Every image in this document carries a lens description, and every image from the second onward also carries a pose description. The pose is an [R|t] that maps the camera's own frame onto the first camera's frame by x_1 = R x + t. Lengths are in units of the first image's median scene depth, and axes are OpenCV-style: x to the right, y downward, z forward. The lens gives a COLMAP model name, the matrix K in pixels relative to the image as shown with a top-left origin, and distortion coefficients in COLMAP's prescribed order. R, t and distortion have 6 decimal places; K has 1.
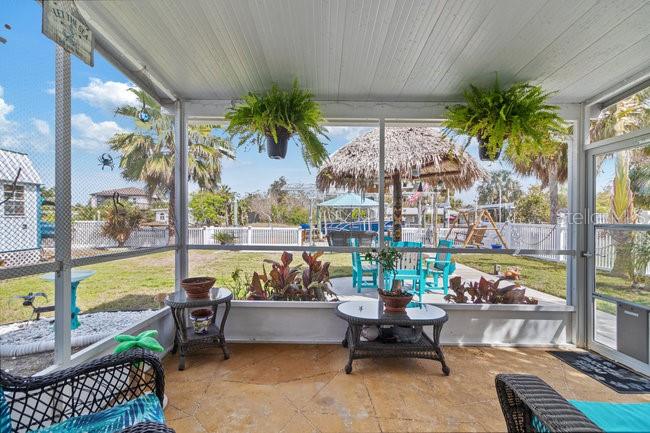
lens RADIAL K [[296.4, 0, 325.6], [0, 296.4, 218.0], [0, 0, 1]] dist [-0.001600, 0.001304]
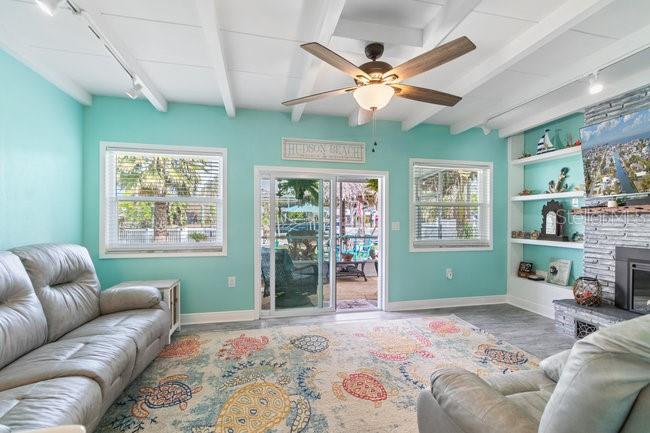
lens RADIAL K [[296.4, 0, 327.6], [0, 296.4, 219.0], [0, 0, 1]] dist [-0.001600, 0.001304]
pose [[0.973969, -0.001546, 0.226677, -0.268408], [0.000504, 0.999989, 0.004655, -0.028789], [-0.226682, -0.004420, 0.973959, -0.762613]]
